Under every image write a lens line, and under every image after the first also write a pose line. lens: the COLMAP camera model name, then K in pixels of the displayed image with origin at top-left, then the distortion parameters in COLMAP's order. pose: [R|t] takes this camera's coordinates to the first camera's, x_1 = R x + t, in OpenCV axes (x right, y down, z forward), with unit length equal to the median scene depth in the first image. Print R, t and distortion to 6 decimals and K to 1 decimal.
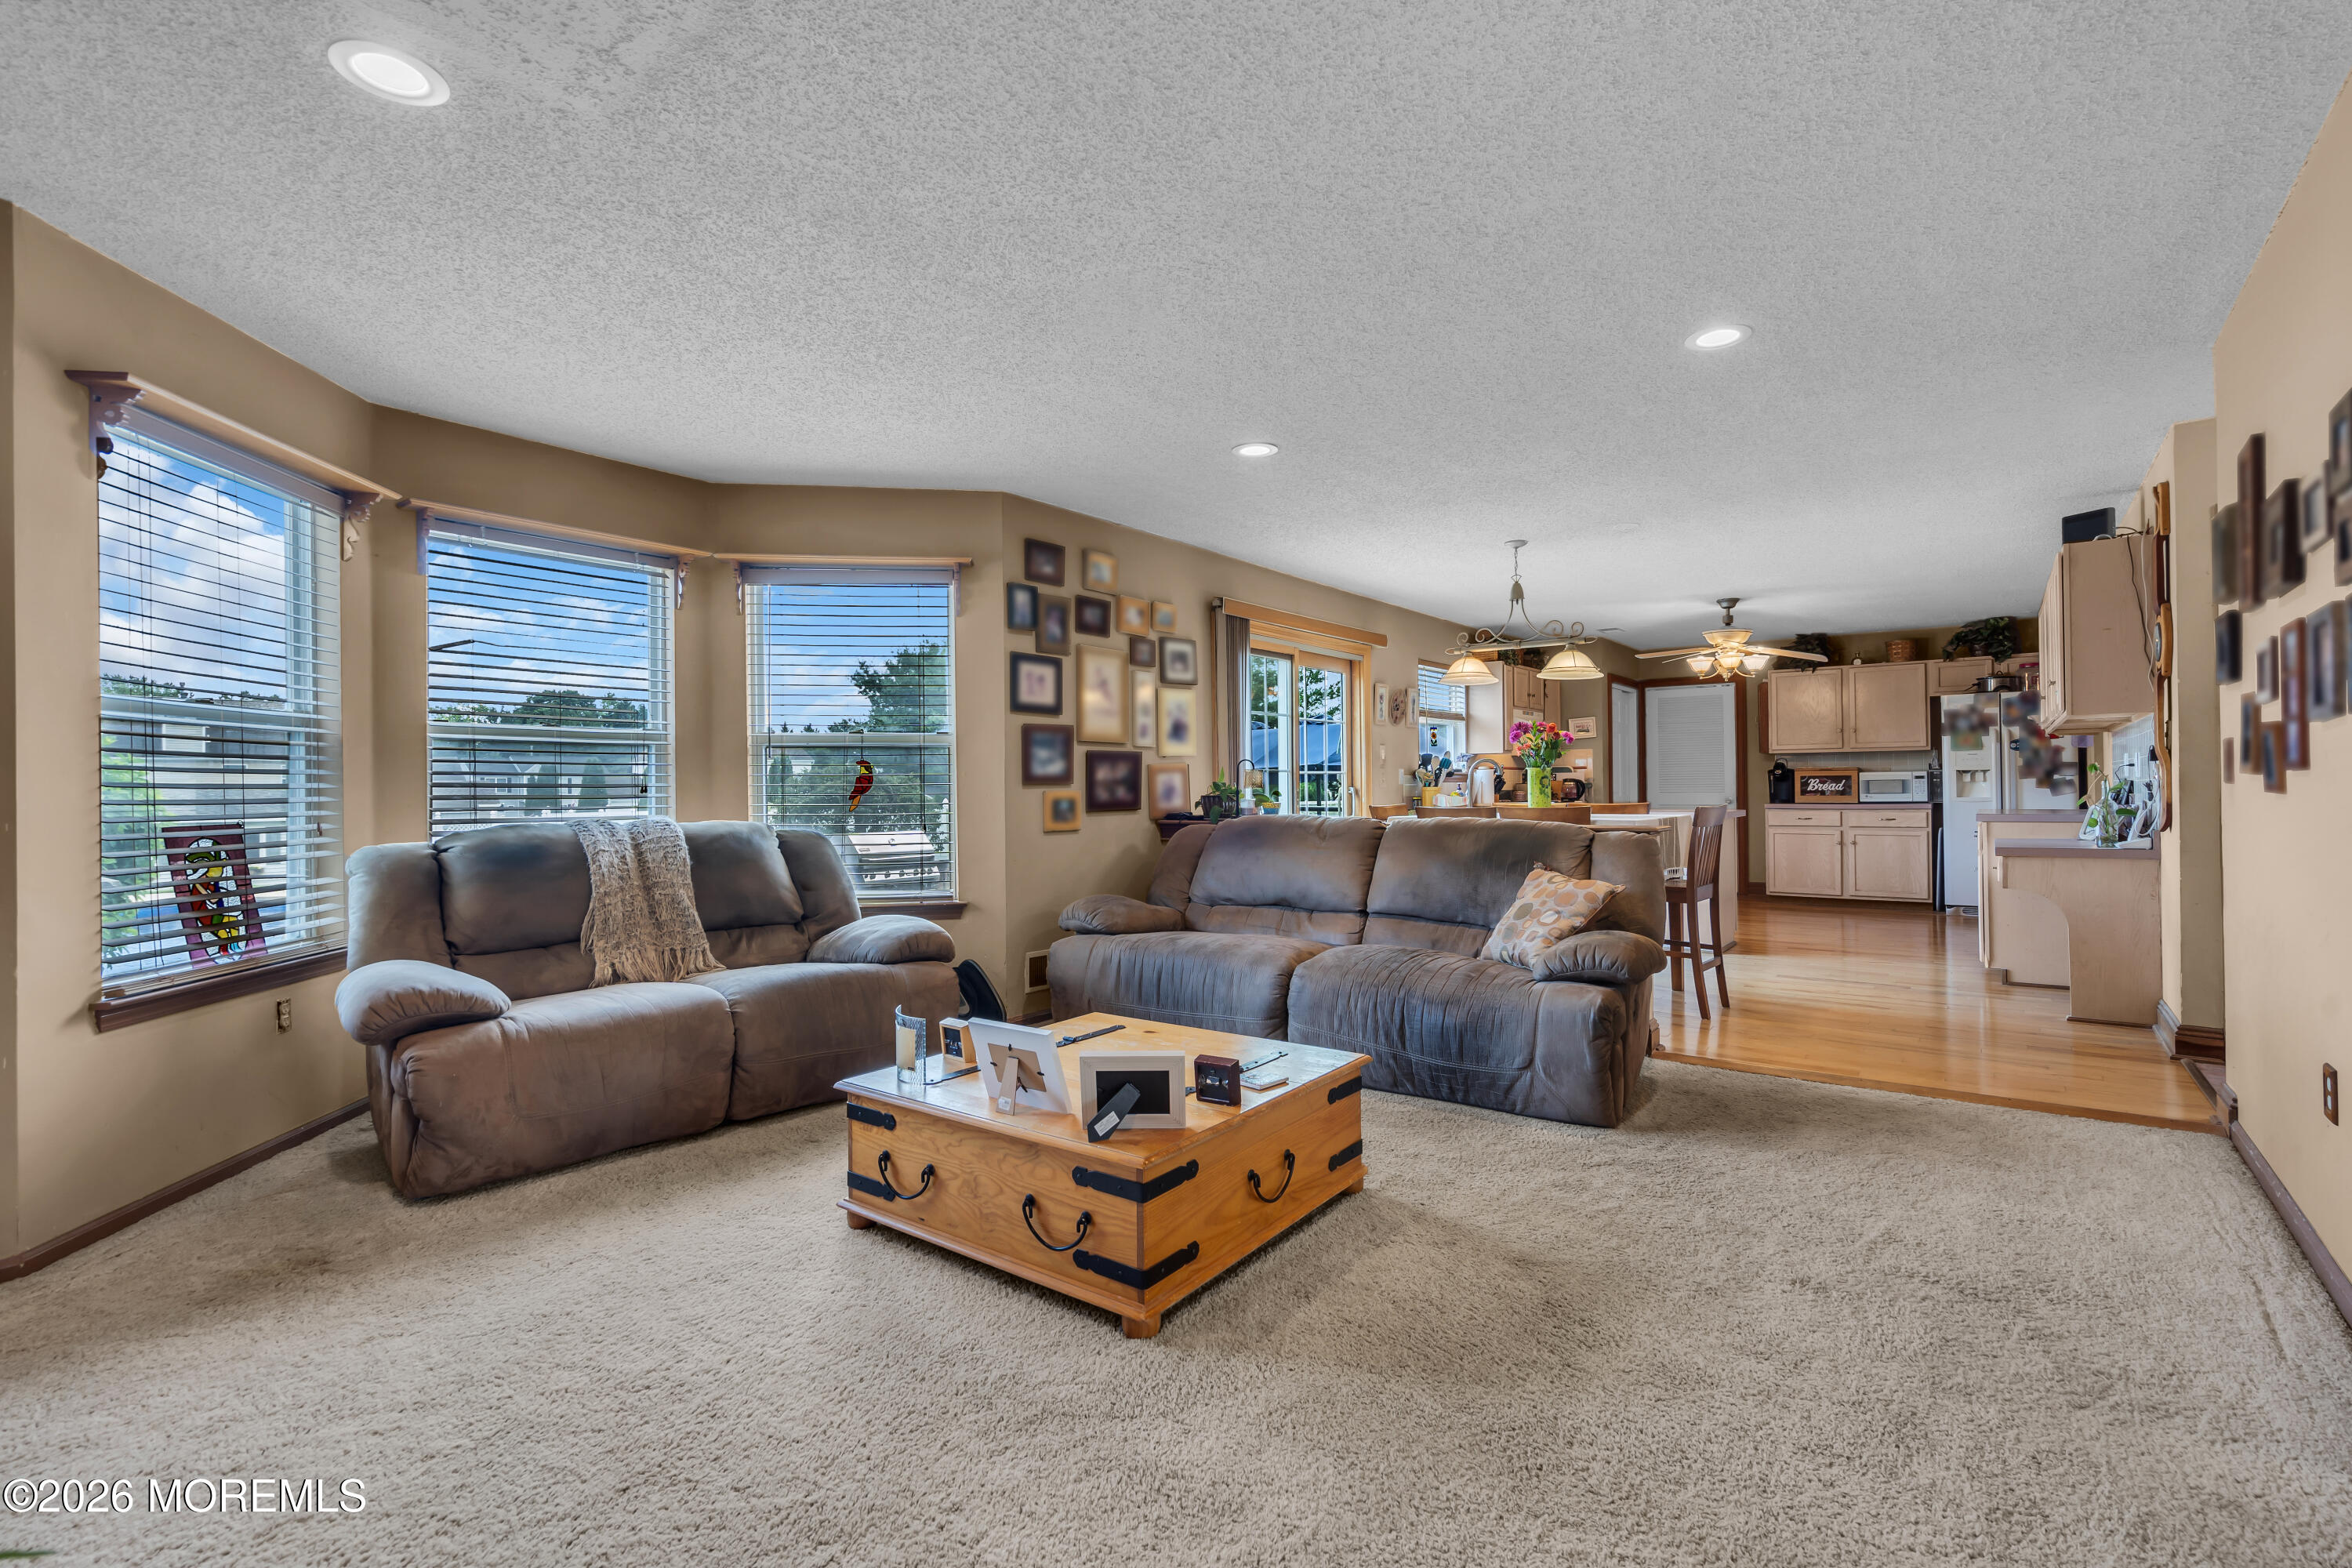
lens RADIAL K [[1066.8, 0, 1171.9], [0, 1066.8, 776.4], [0, 0, 1]] dist [-0.004389, -0.000459]
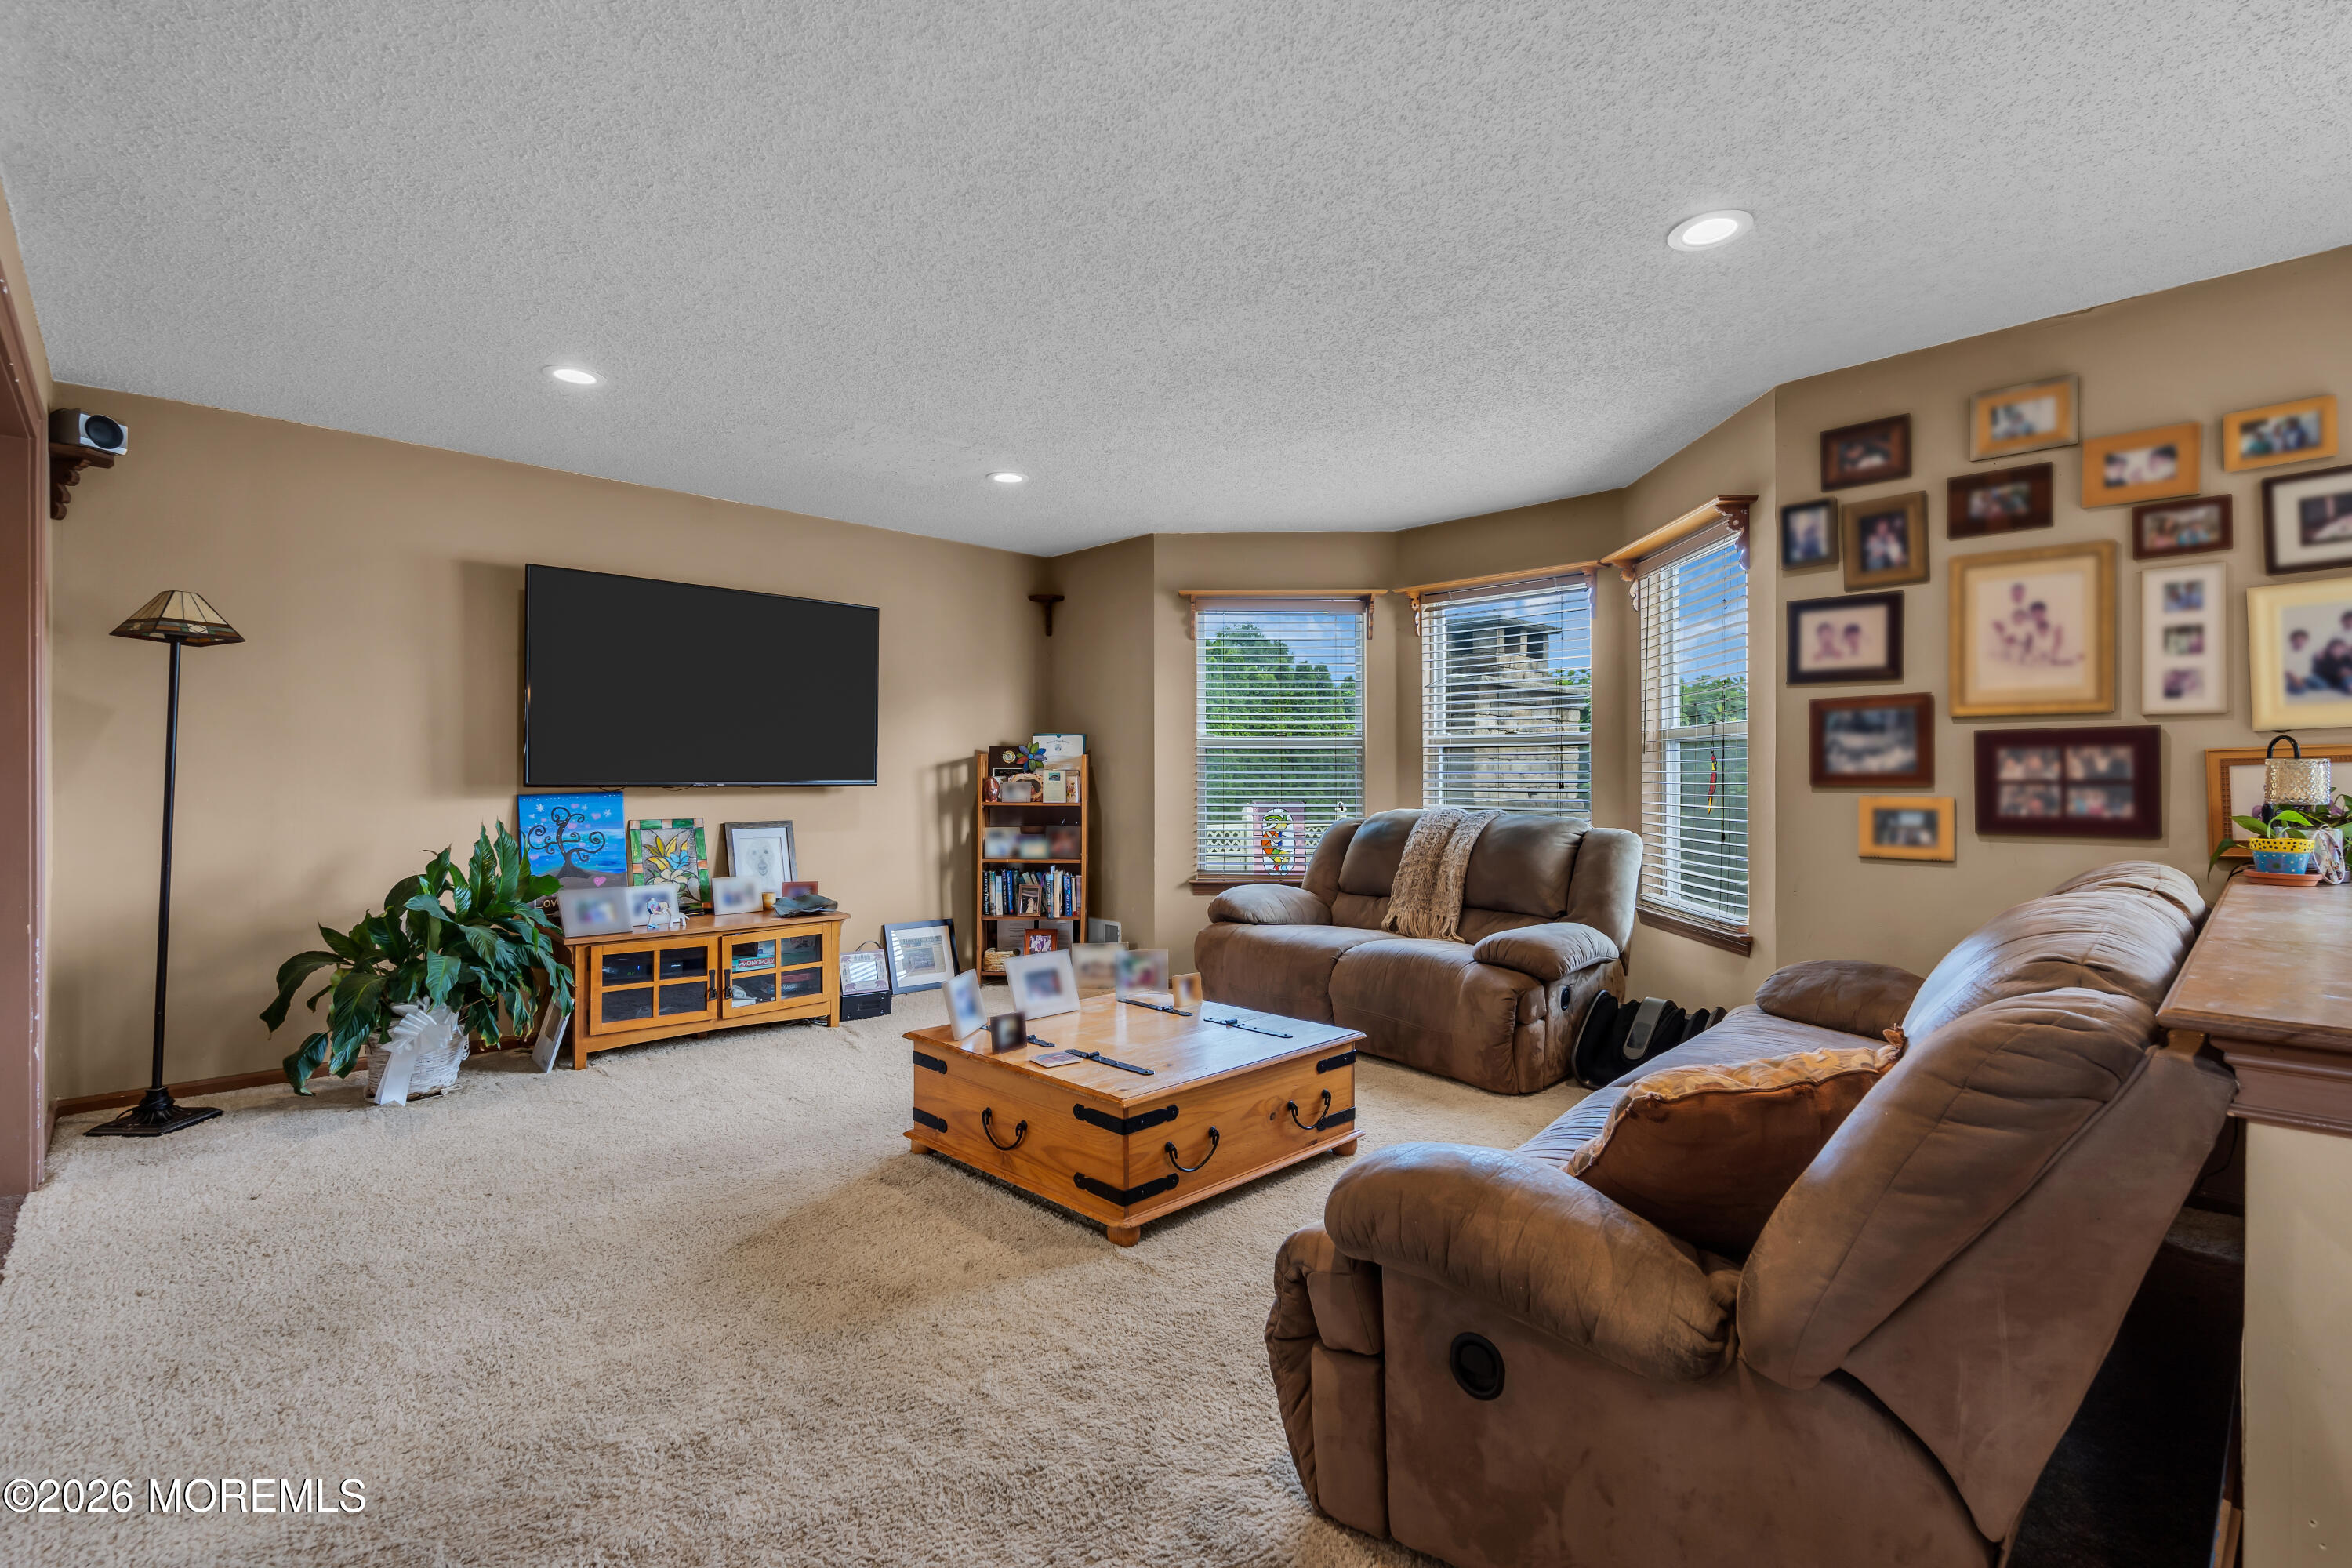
lens RADIAL K [[1066.8, 0, 1171.9], [0, 1066.8, 776.4], [0, 0, 1]] dist [-0.004389, -0.000459]
pose [[-0.145570, 0.006706, -0.989325, 0.540020], [0.009005, 0.999945, 0.005453, -0.005952], [0.989307, -0.008115, -0.145623, 0.601030]]
